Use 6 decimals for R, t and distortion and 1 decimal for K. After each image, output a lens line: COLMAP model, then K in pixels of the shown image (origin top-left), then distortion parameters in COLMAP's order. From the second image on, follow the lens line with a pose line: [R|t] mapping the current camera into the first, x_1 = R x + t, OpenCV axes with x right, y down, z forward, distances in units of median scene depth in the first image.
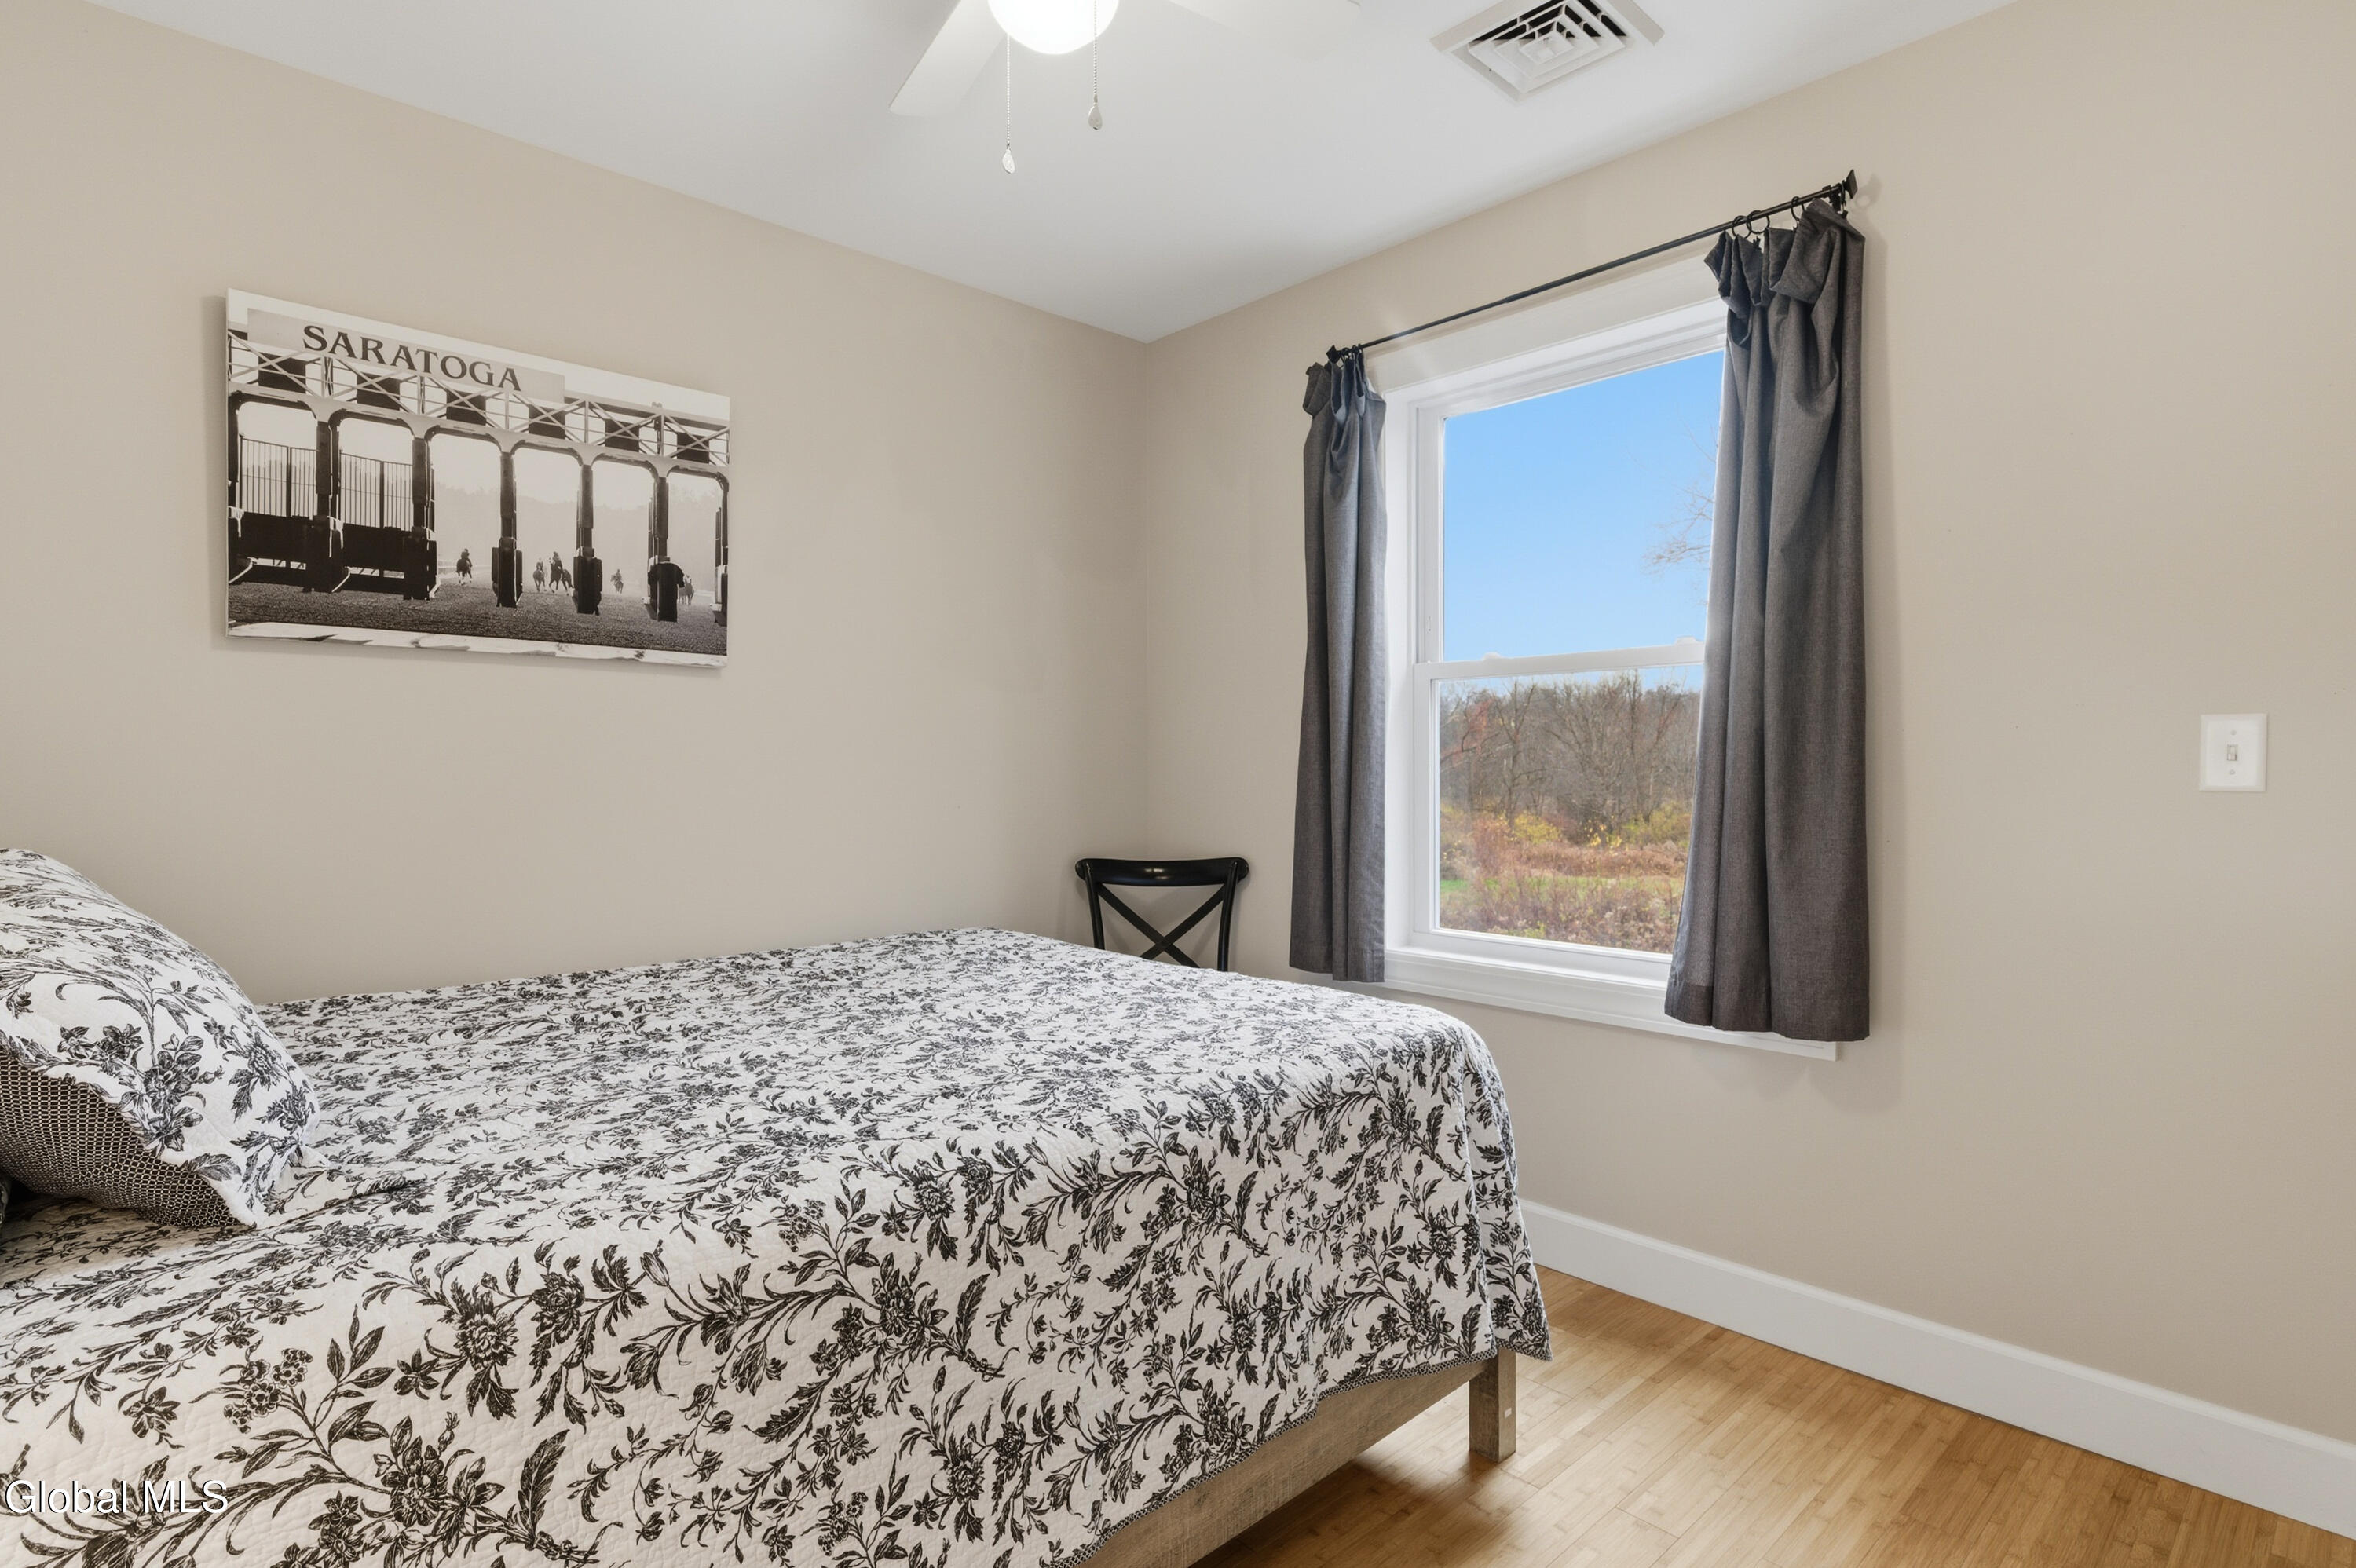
lens RADIAL K [[1114.0, 0, 1167.7], [0, 1114.0, 781.7], [0, 0, 1]] dist [-0.013156, -0.000105]
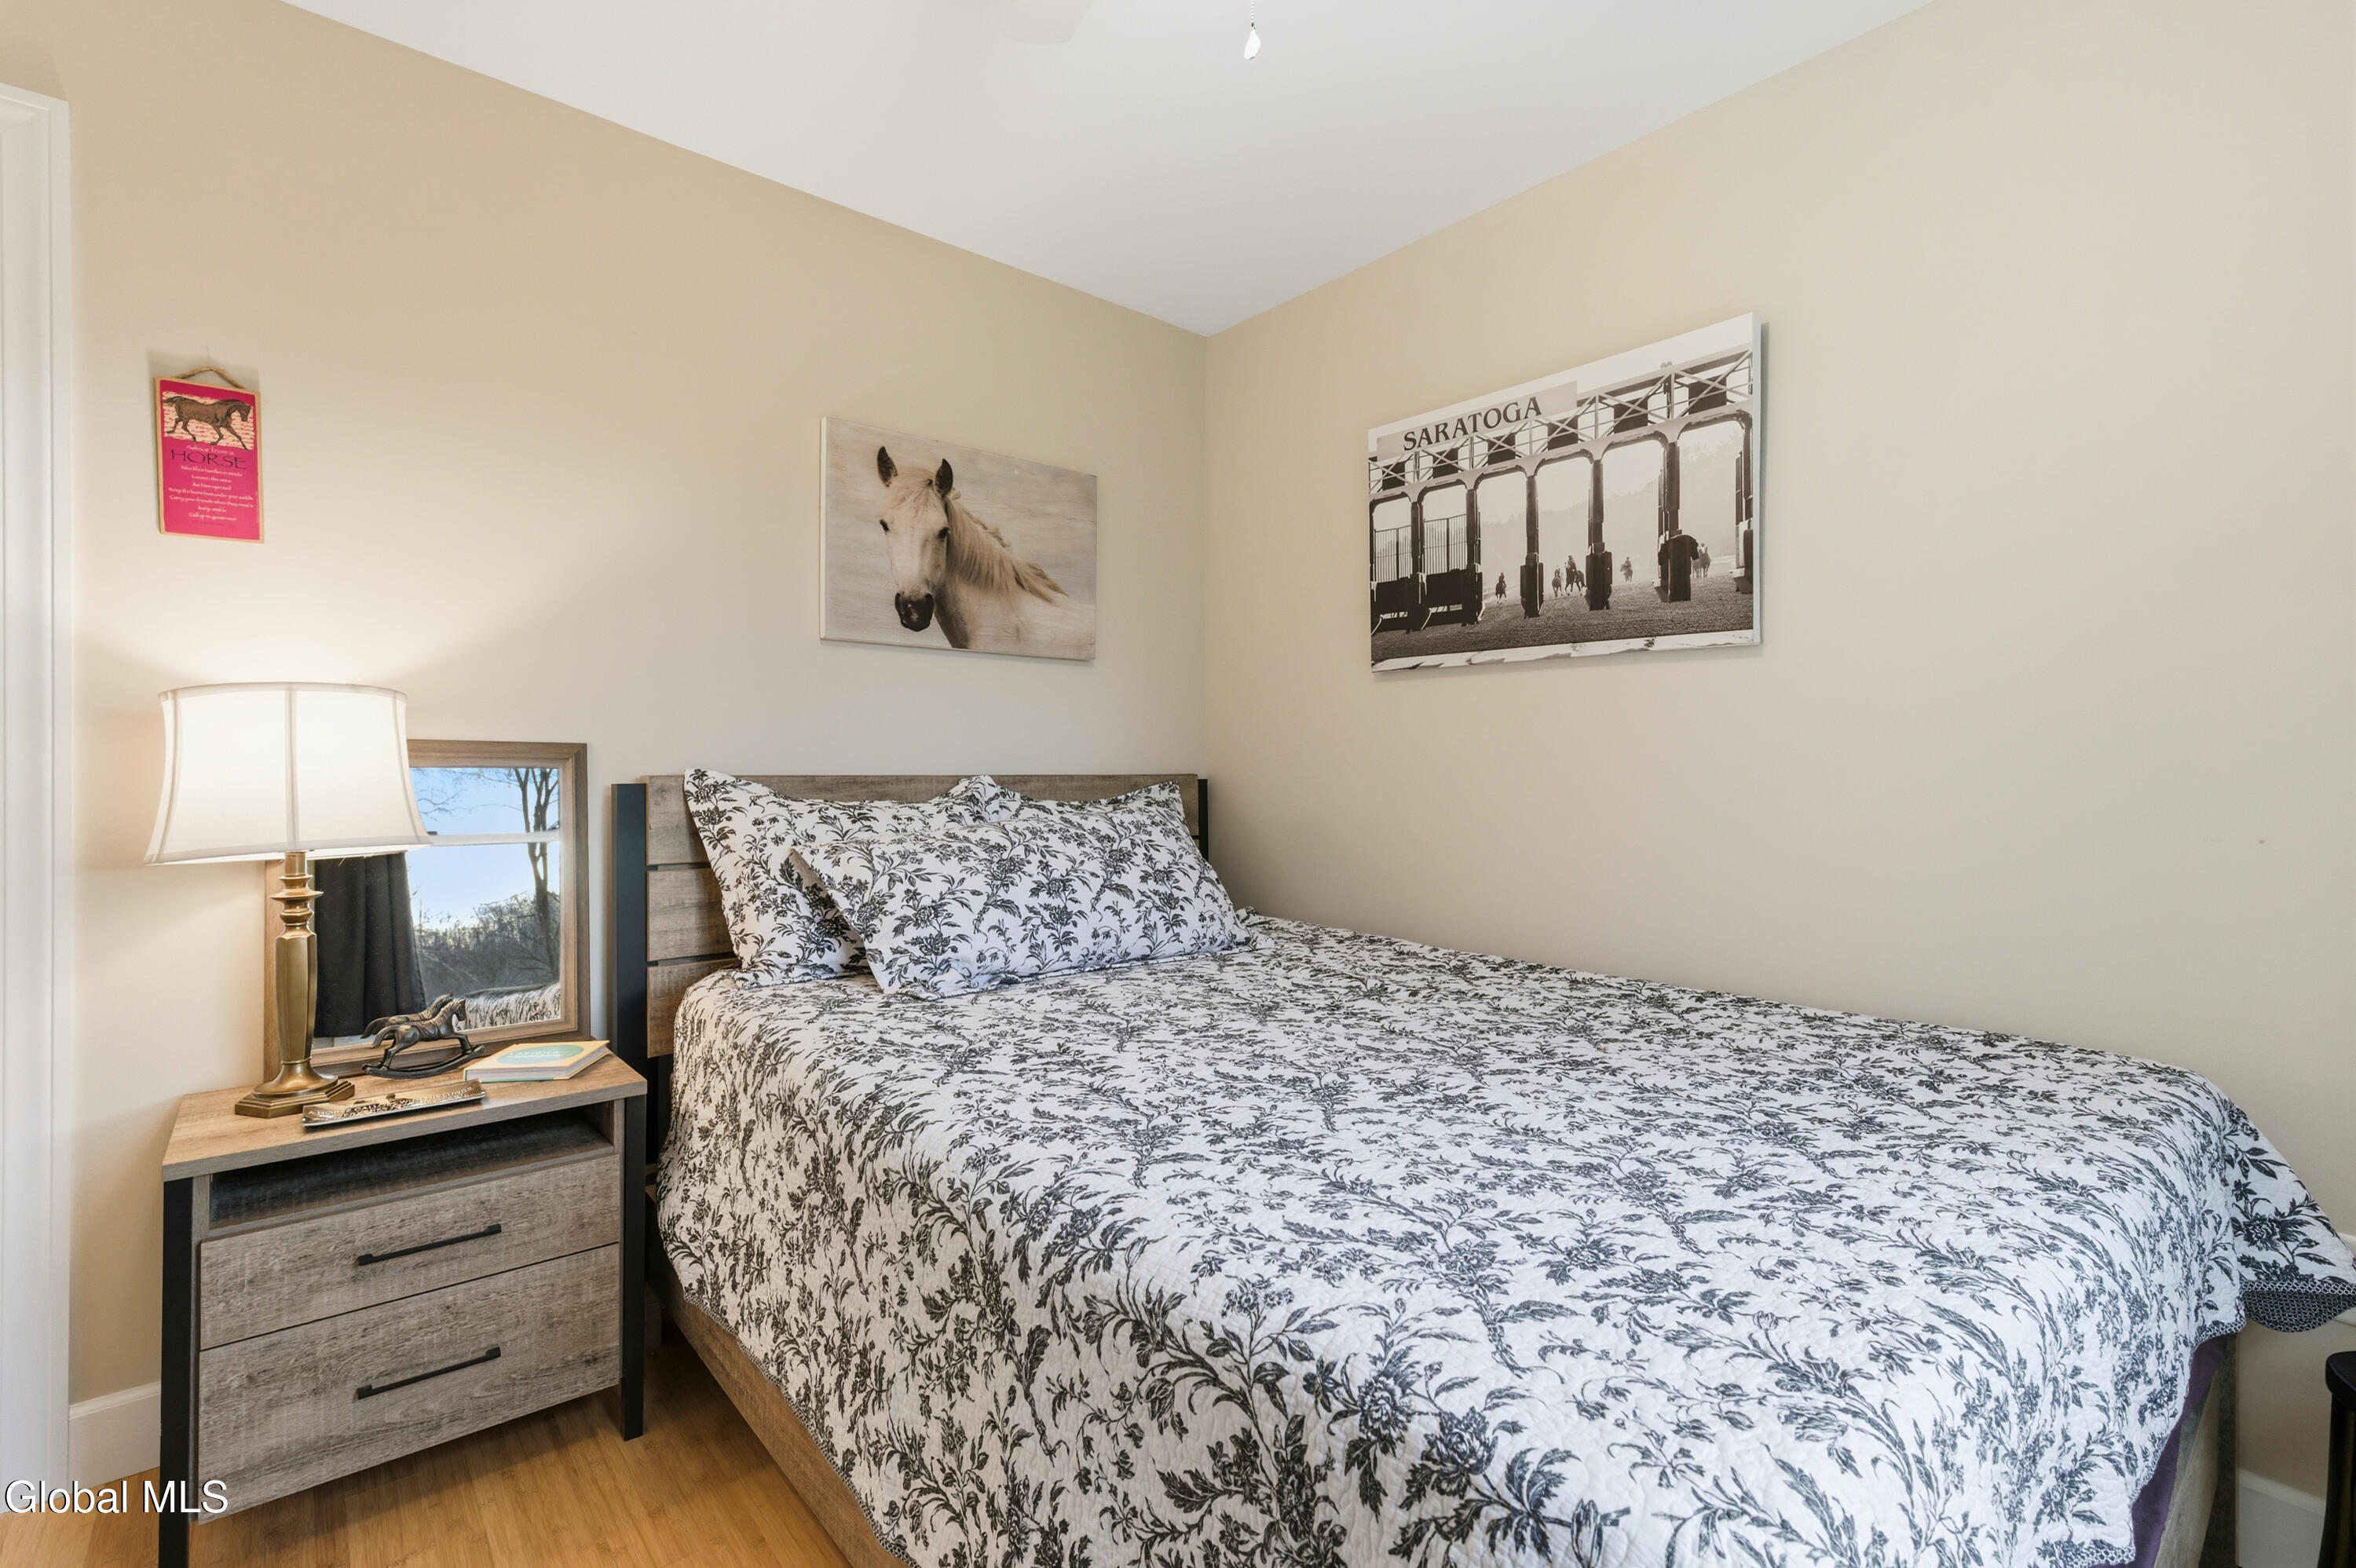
lens RADIAL K [[1074.9, 0, 1168.3], [0, 1074.9, 771.8], [0, 0, 1]] dist [0.016434, 0.000062]
pose [[-0.046354, 0.008851, -0.998886, 0.493281], [-0.014094, 0.999855, 0.009514, -0.010949], [0.998826, 0.014519, -0.046223, 0.709944]]
